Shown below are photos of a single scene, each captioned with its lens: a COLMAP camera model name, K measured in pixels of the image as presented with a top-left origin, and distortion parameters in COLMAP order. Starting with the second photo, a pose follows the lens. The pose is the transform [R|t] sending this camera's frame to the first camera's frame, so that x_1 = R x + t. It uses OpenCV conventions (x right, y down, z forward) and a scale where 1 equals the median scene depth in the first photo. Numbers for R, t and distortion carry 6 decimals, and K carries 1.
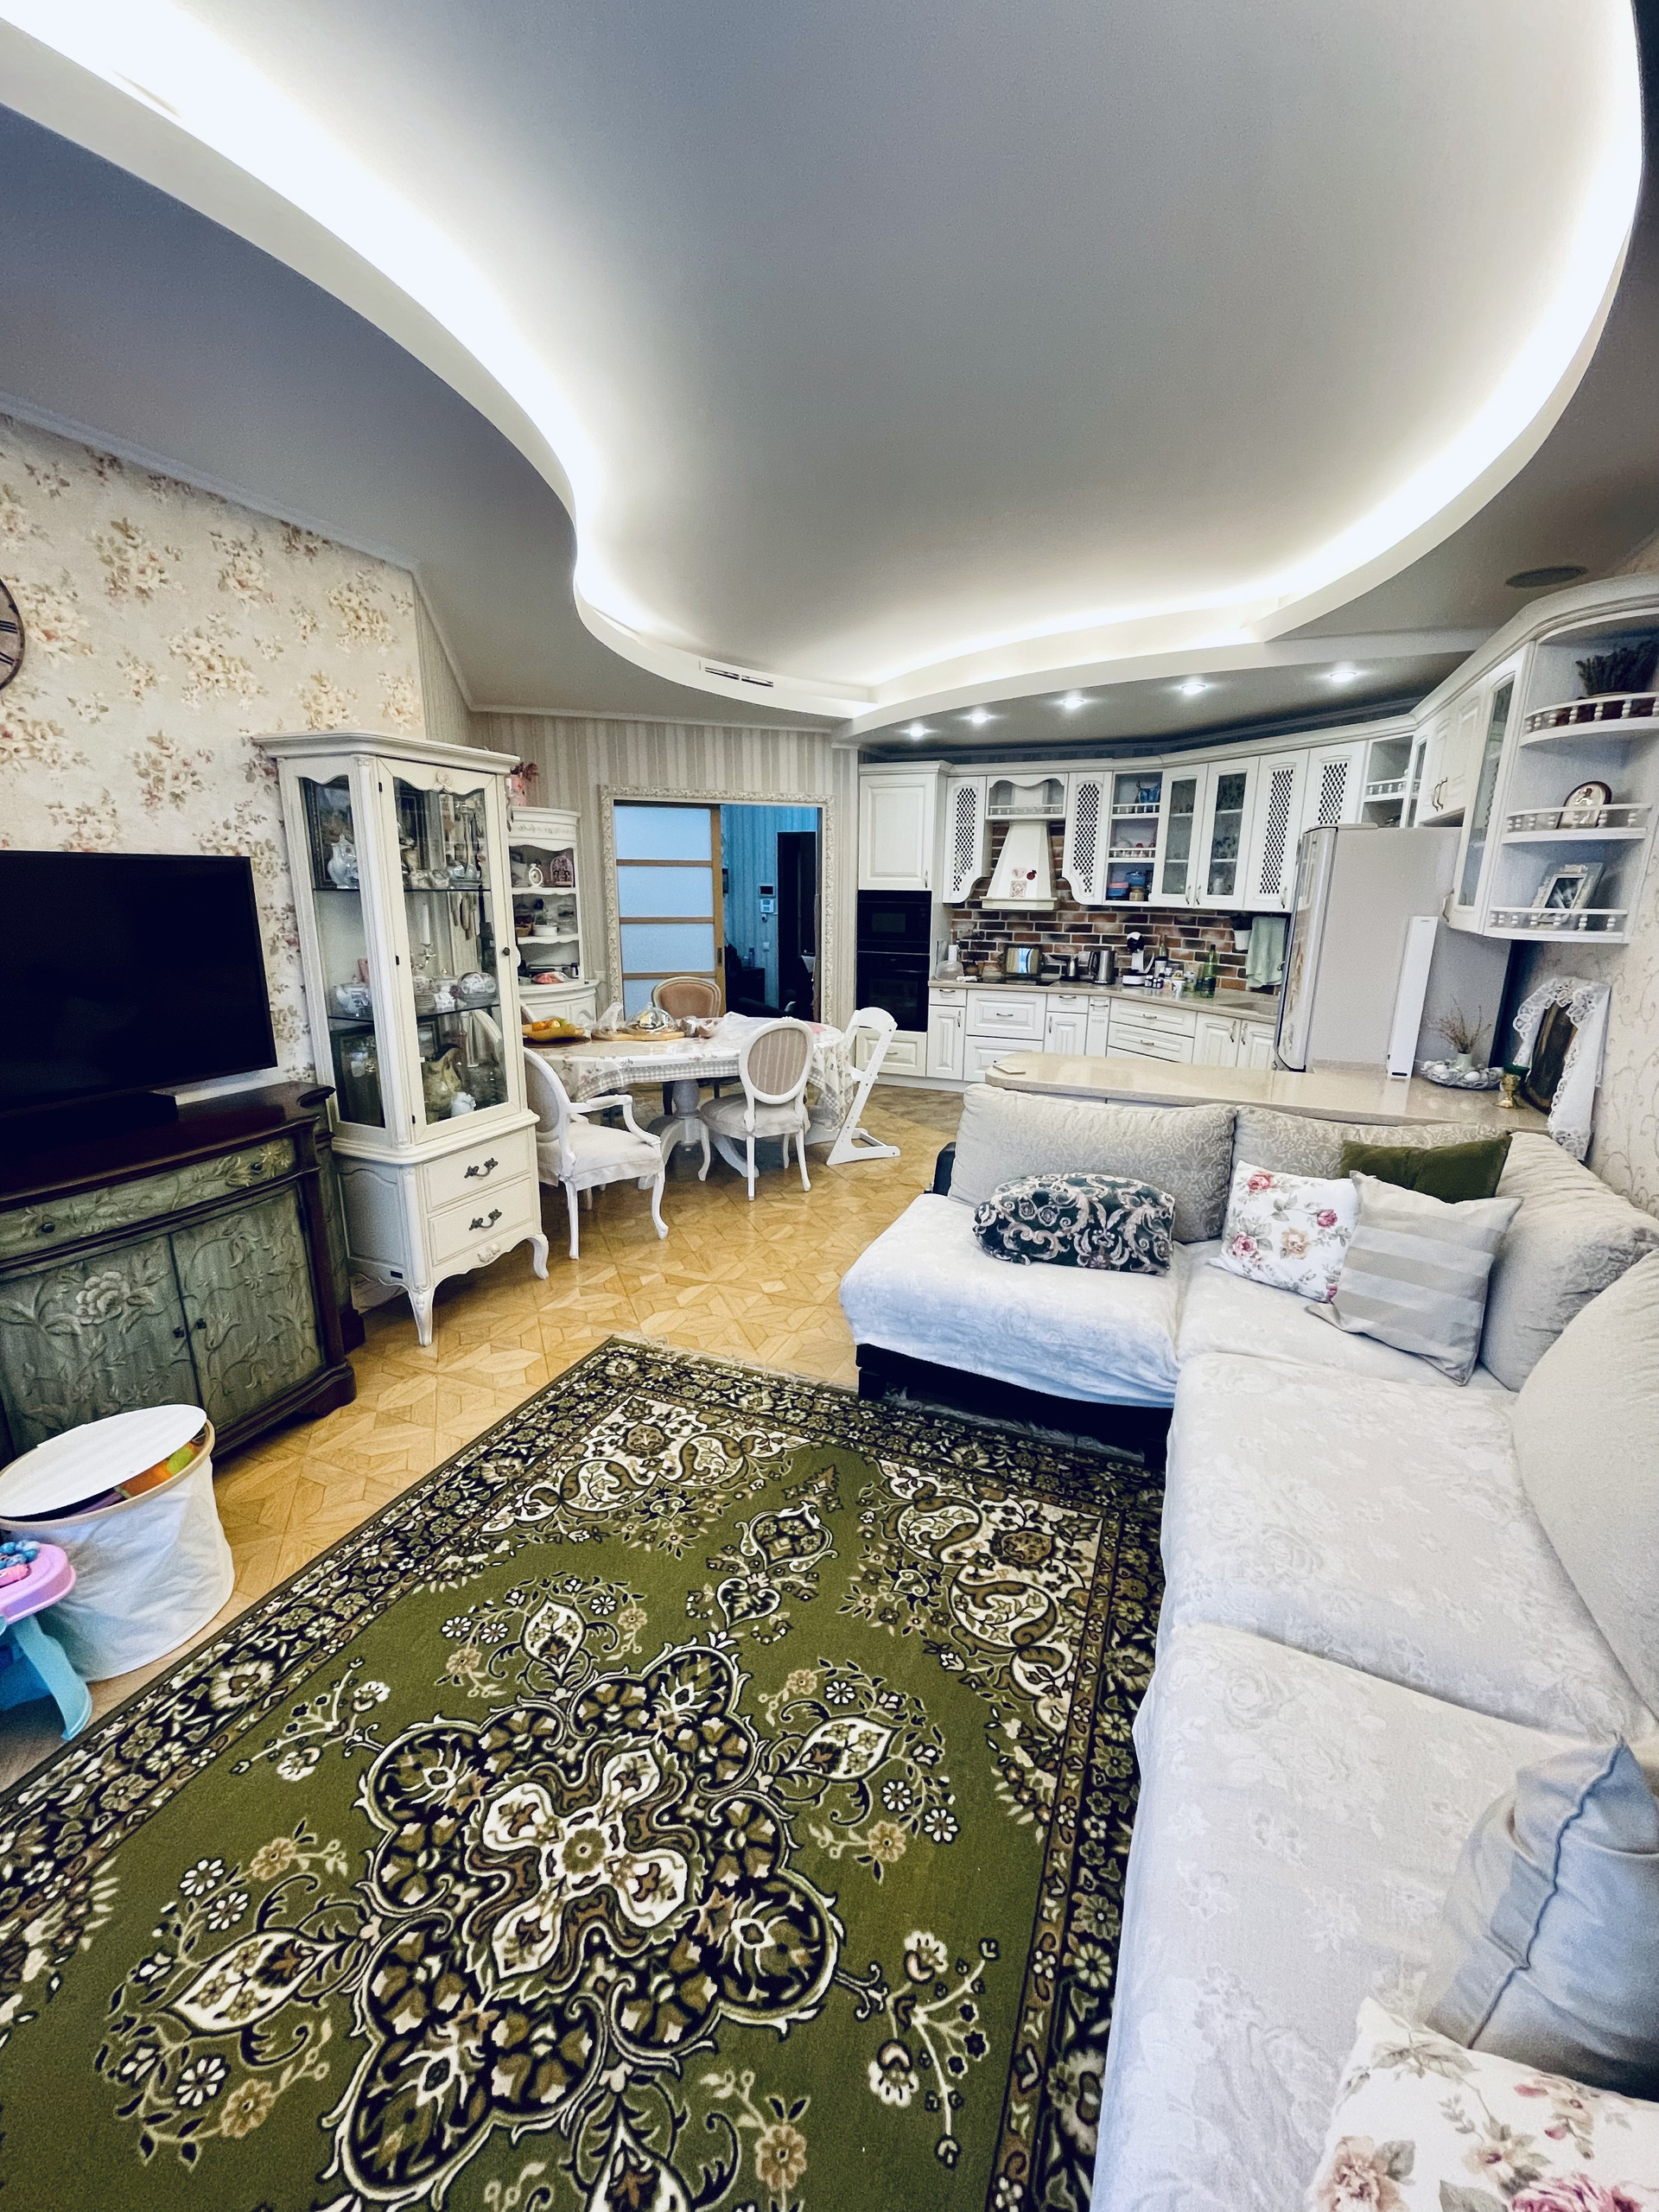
lens RADIAL K [[885.7, 0, 837.9], [0, 885.7, 1108.5], [0, 0, 1]] dist [-0.000174, -0.000185]
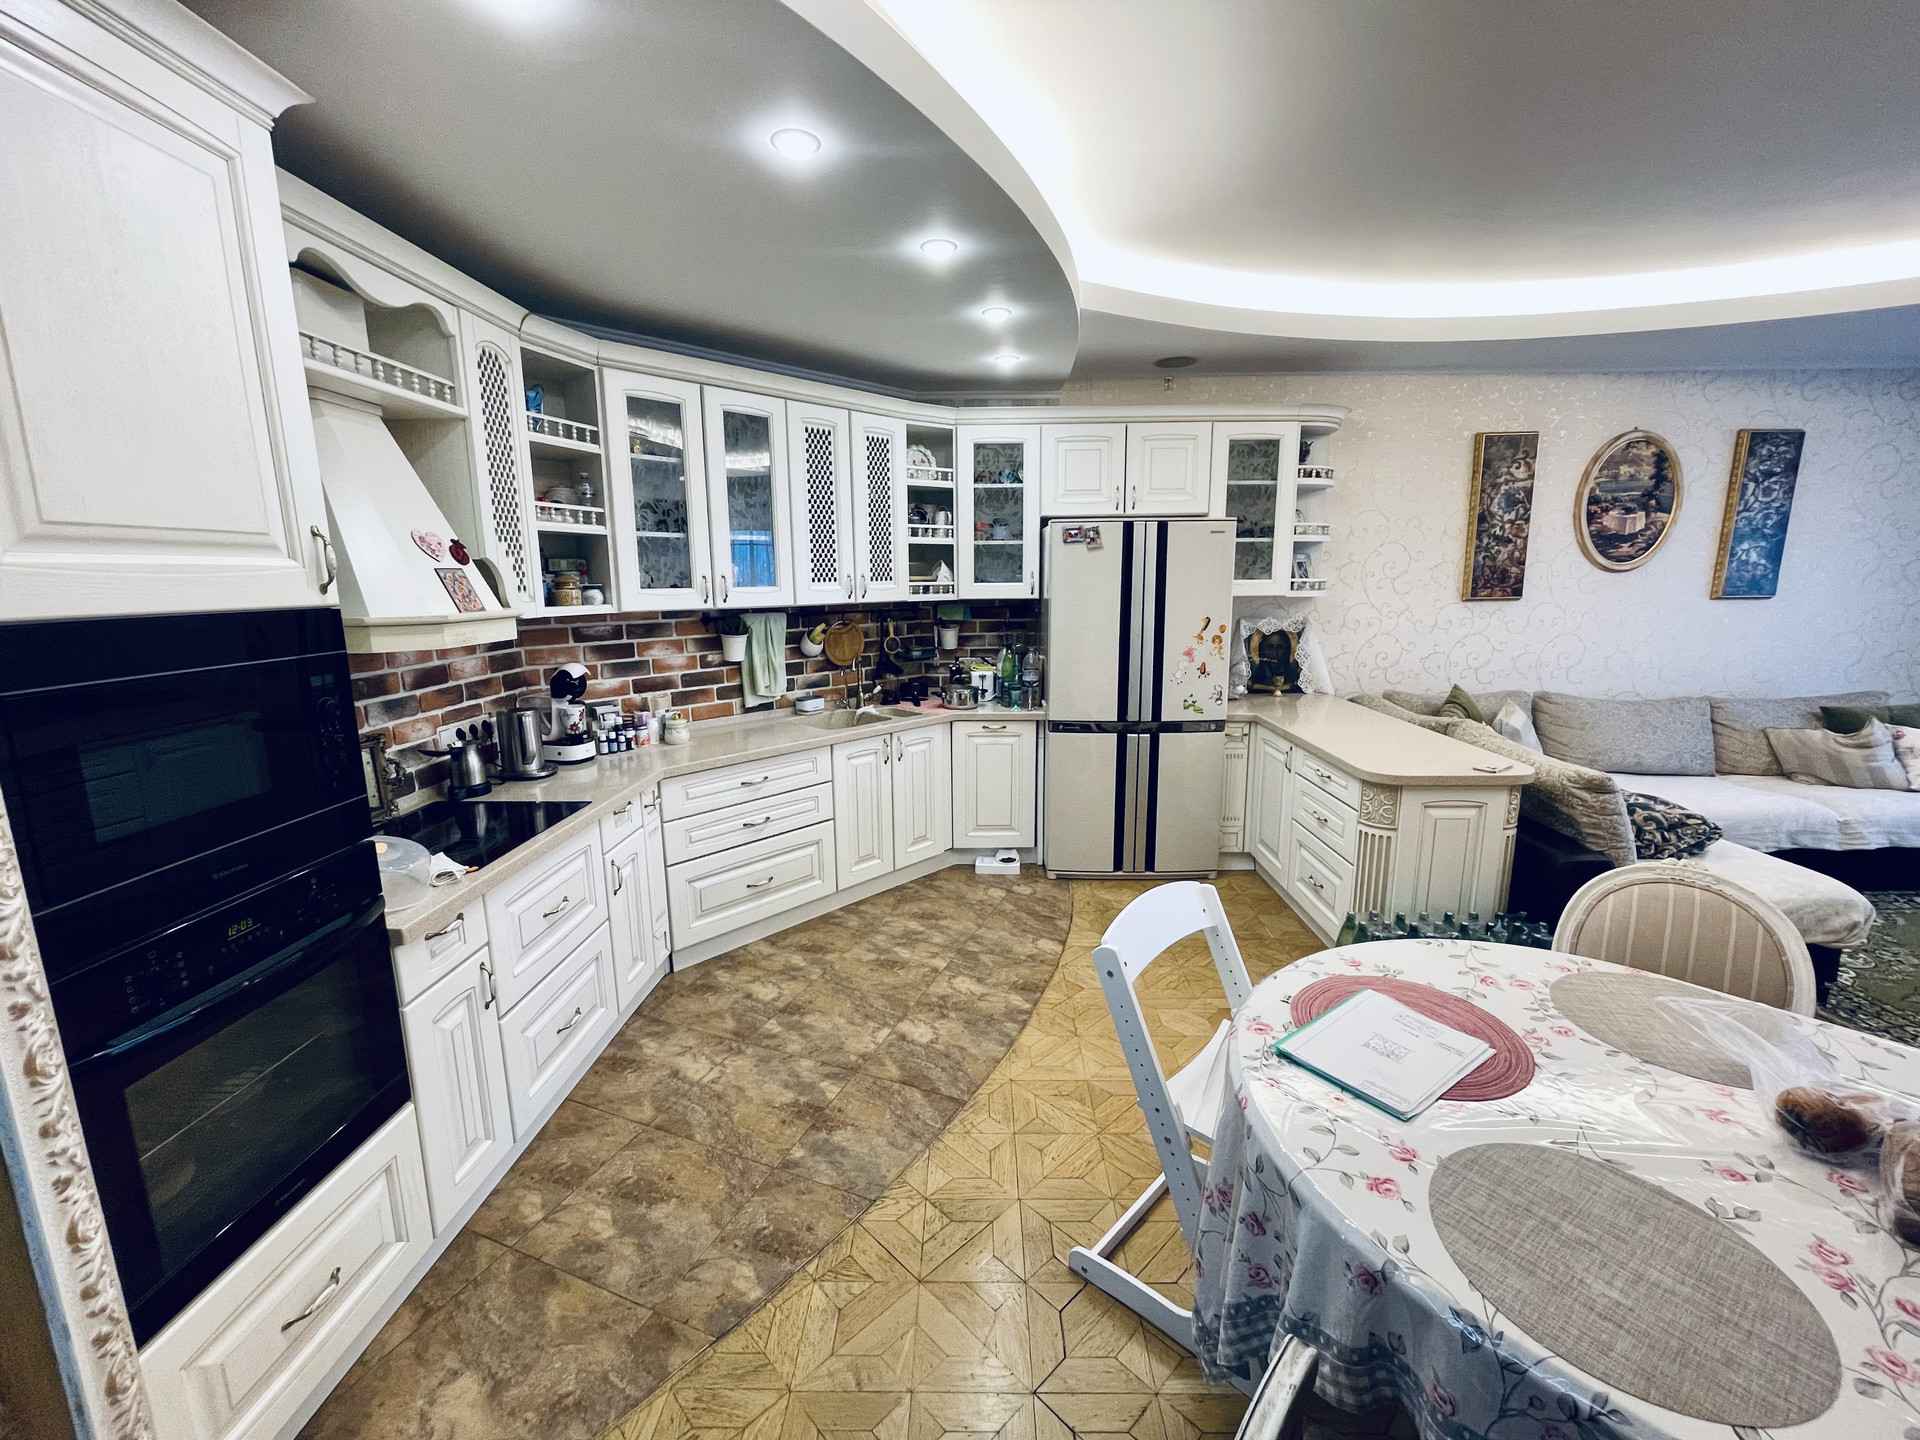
lens RADIAL K [[775.2, 0, 966.1], [0, 775.2, 712.1], [0, 0, 1]] dist [-0.007683, 0.004980]
pose [[-0.367769, -0.170104, 0.914227, -0.257046], [0.235996, 0.933868, 0.268694, -0.348470], [-0.899473, 0.314571, -0.303303, 1.358836]]
